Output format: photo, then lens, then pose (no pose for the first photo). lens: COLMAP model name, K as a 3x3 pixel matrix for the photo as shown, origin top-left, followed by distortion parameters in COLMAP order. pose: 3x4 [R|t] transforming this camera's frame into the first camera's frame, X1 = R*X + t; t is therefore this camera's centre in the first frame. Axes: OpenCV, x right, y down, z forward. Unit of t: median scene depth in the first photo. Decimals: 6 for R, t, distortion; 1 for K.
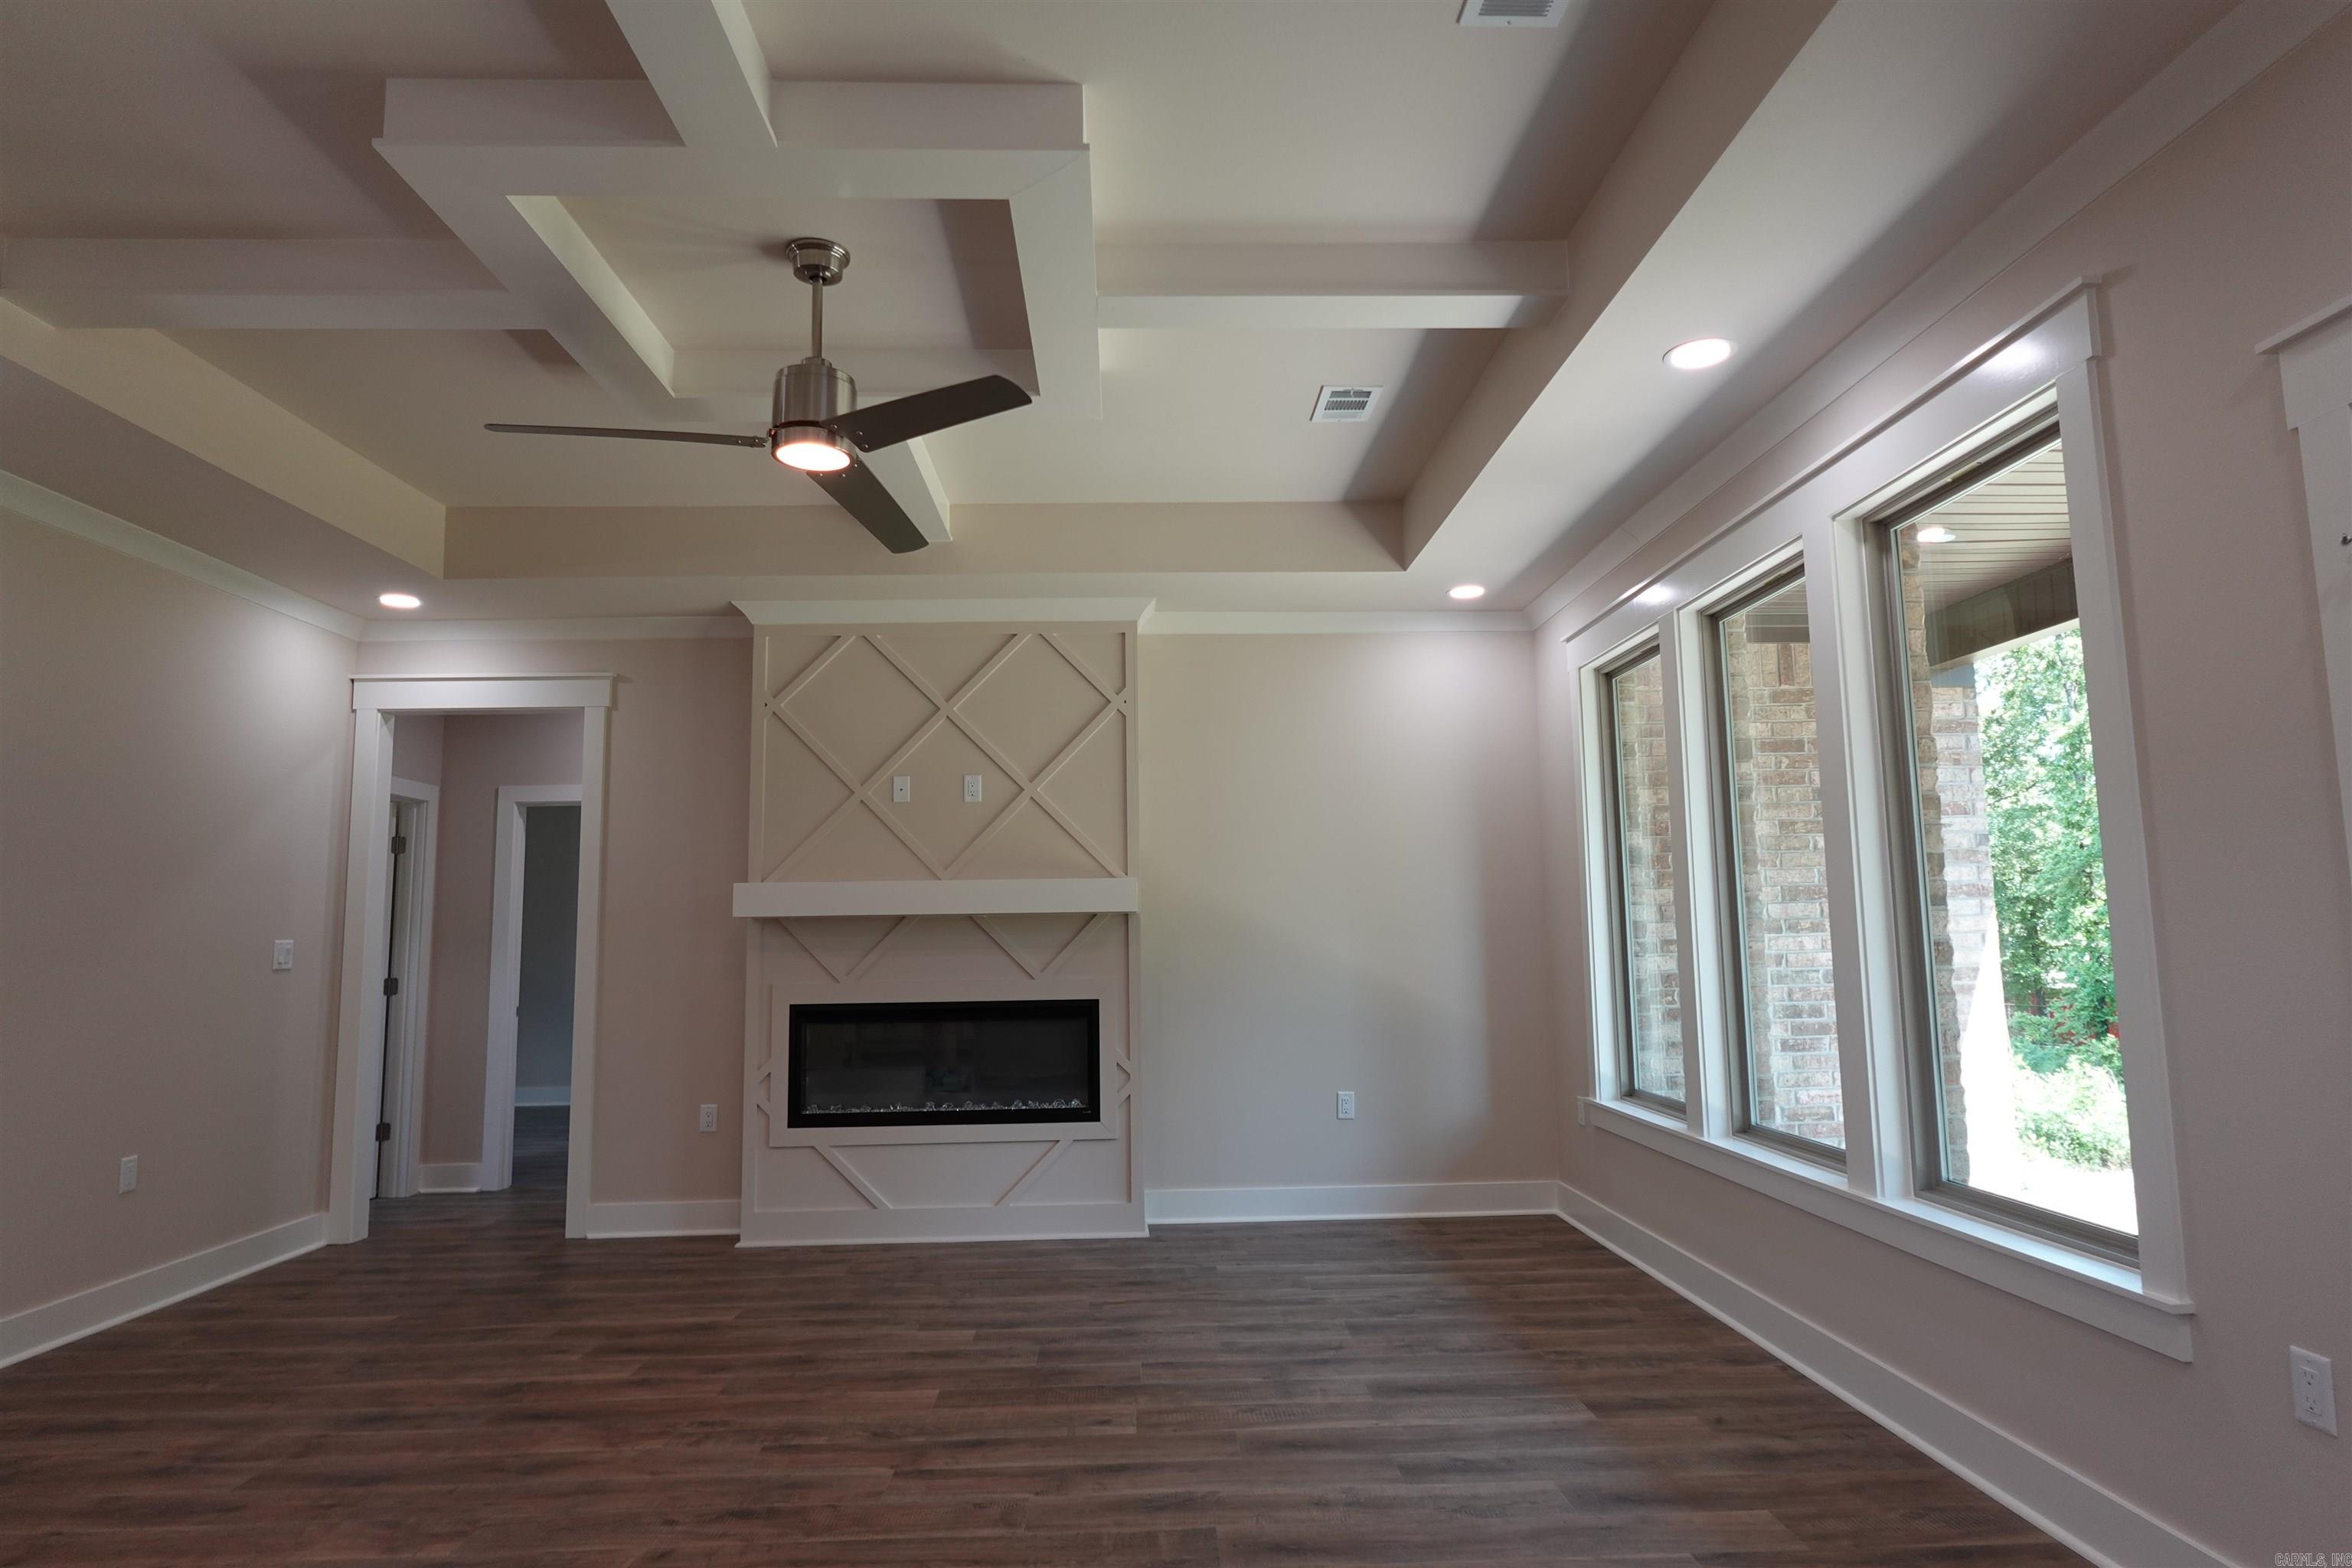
lens RADIAL K [[1330.5, 0, 1179.2], [0, 1330.5, 783.7], [0, 0, 1]] dist [-0.006611, 0.004216]
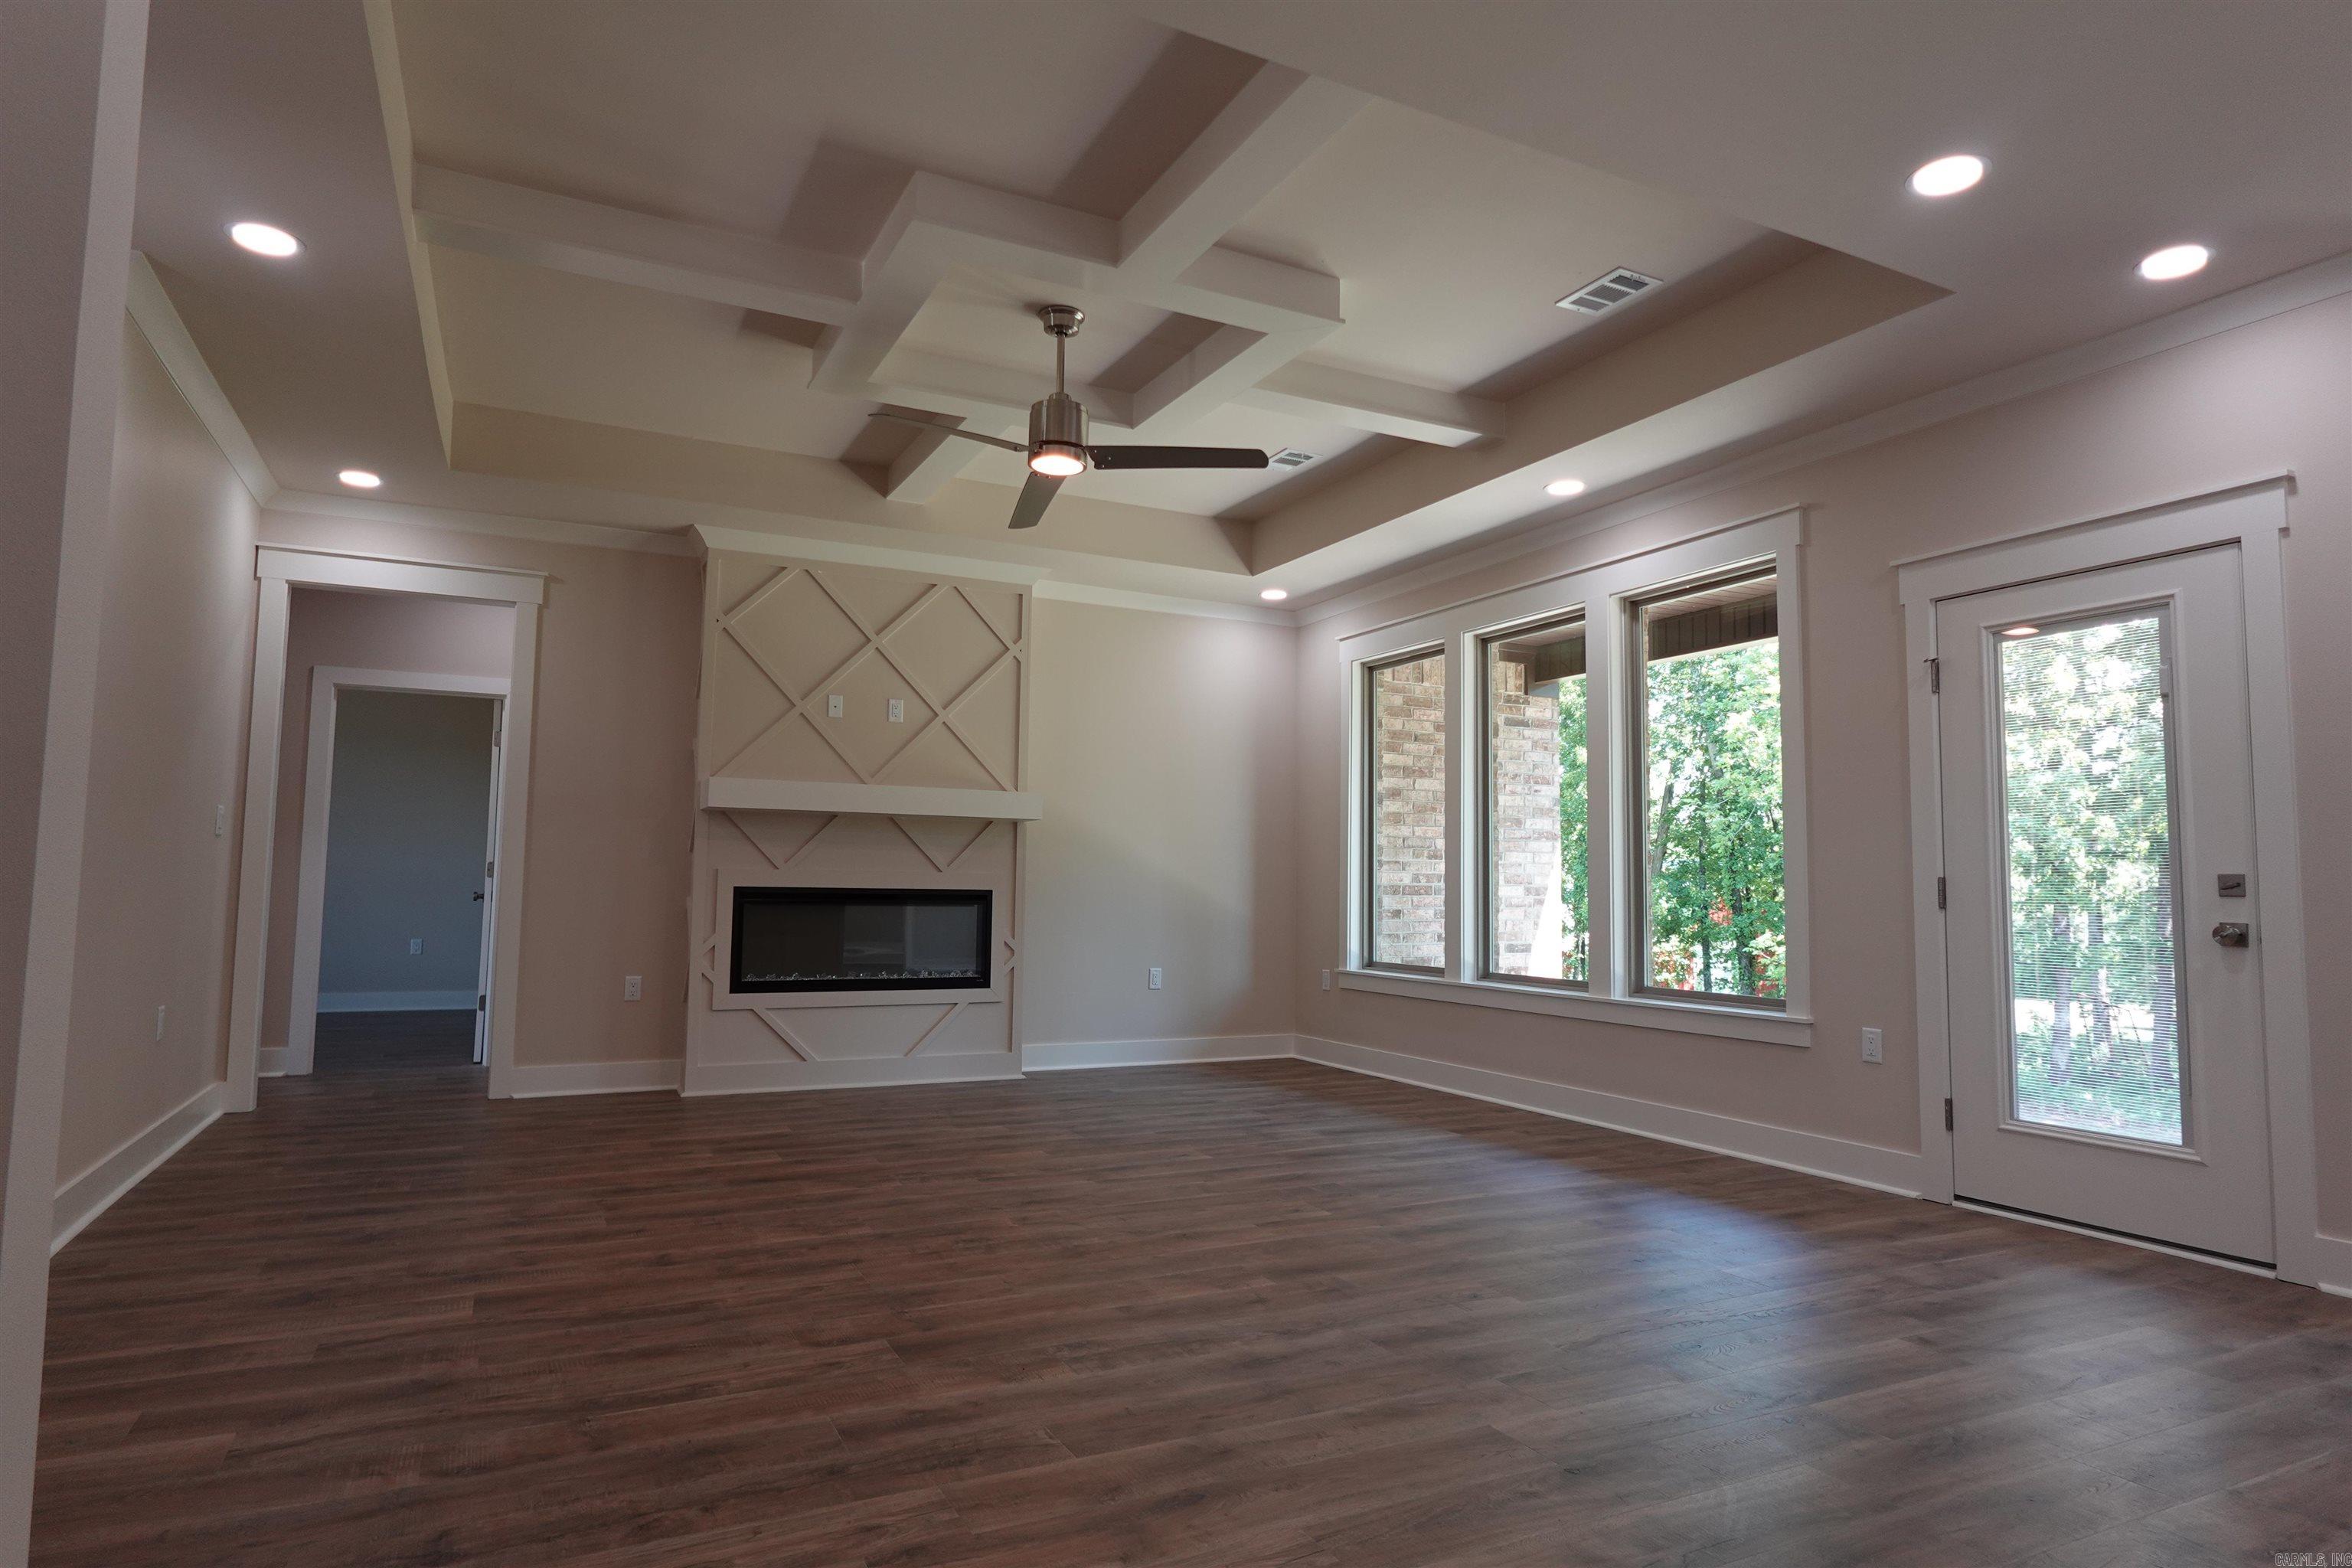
lens RADIAL K [[1330.5, 0, 1179.2], [0, 1330.5, 783.7], [0, 0, 1]] dist [-0.006611, 0.004216]
pose [[0.908436, 0.061544, 0.413469, -0.413823], [-0.075893, 0.996947, 0.018350, 0.027674], [-0.411078, -0.048049, 0.910333, -0.186557]]
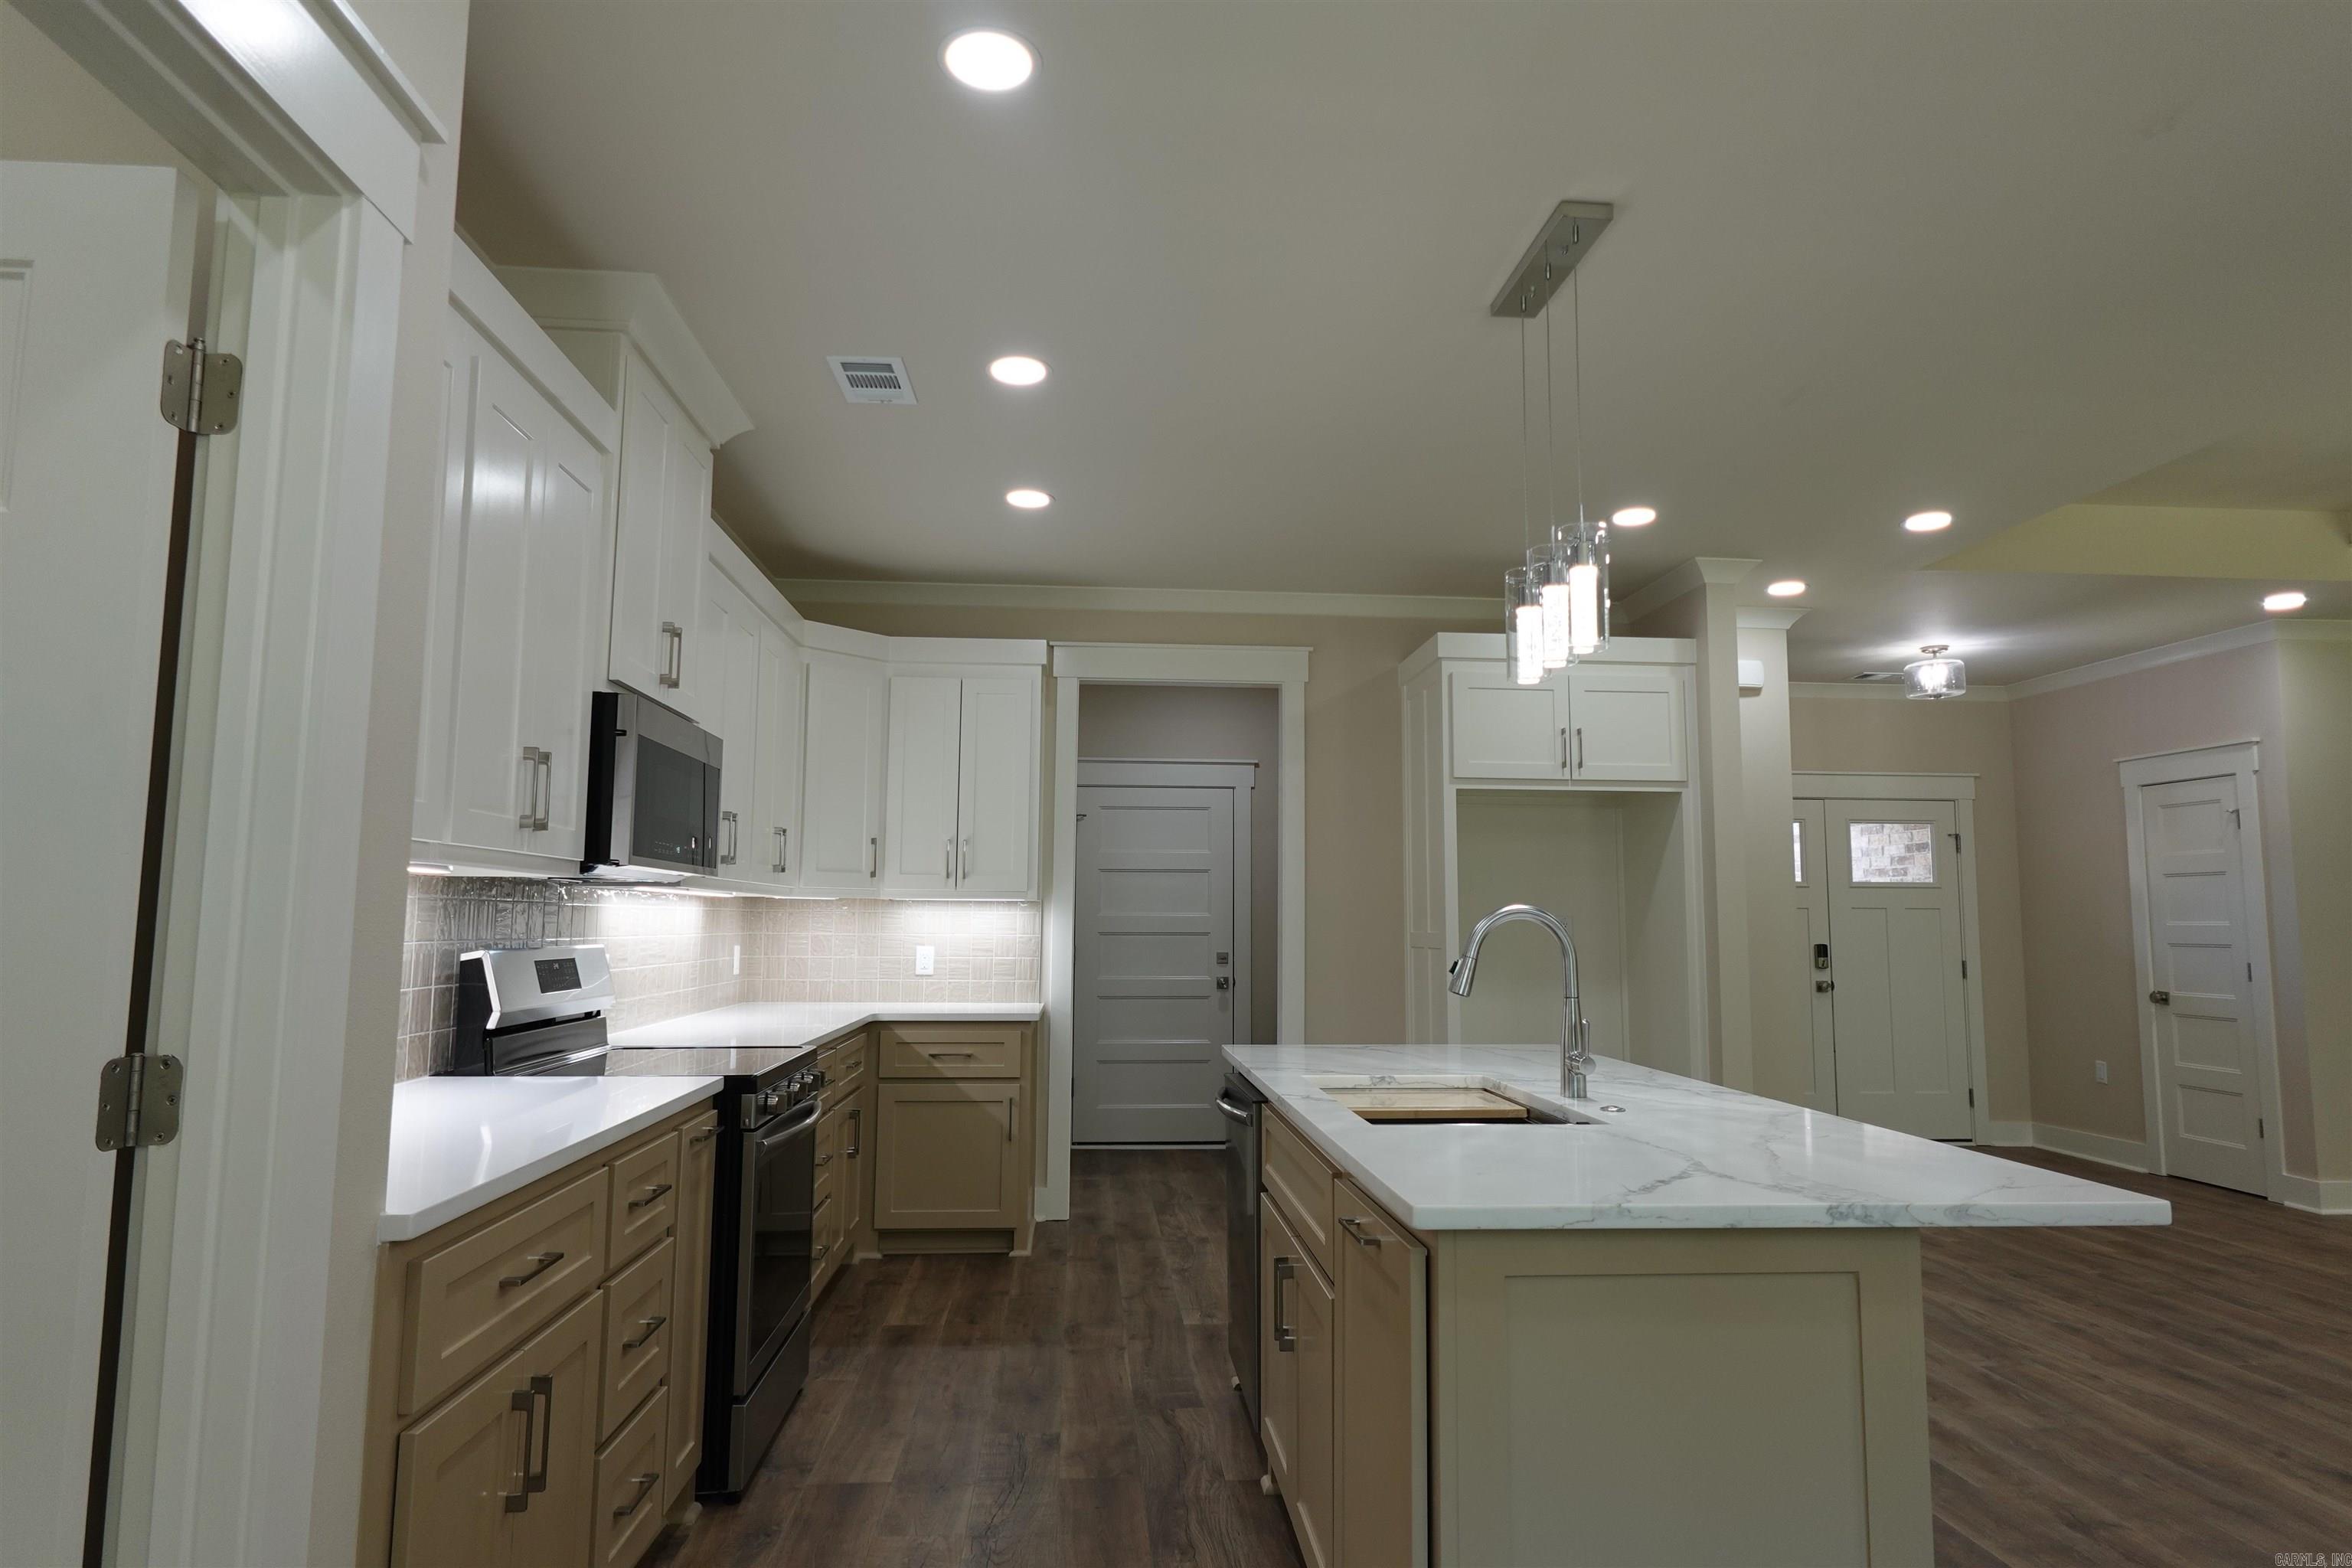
lens RADIAL K [[1330.5, 0, 1179.2], [0, 1330.5, 783.7], [0, 0, 1]] dist [-0.006611, 0.004216]
pose [[0.038143, -0.086519, -0.995520, 0.409412], [0.104274, 0.991150, -0.082144, -0.047493], [0.993817, -0.100674, 0.046827, -0.342471]]
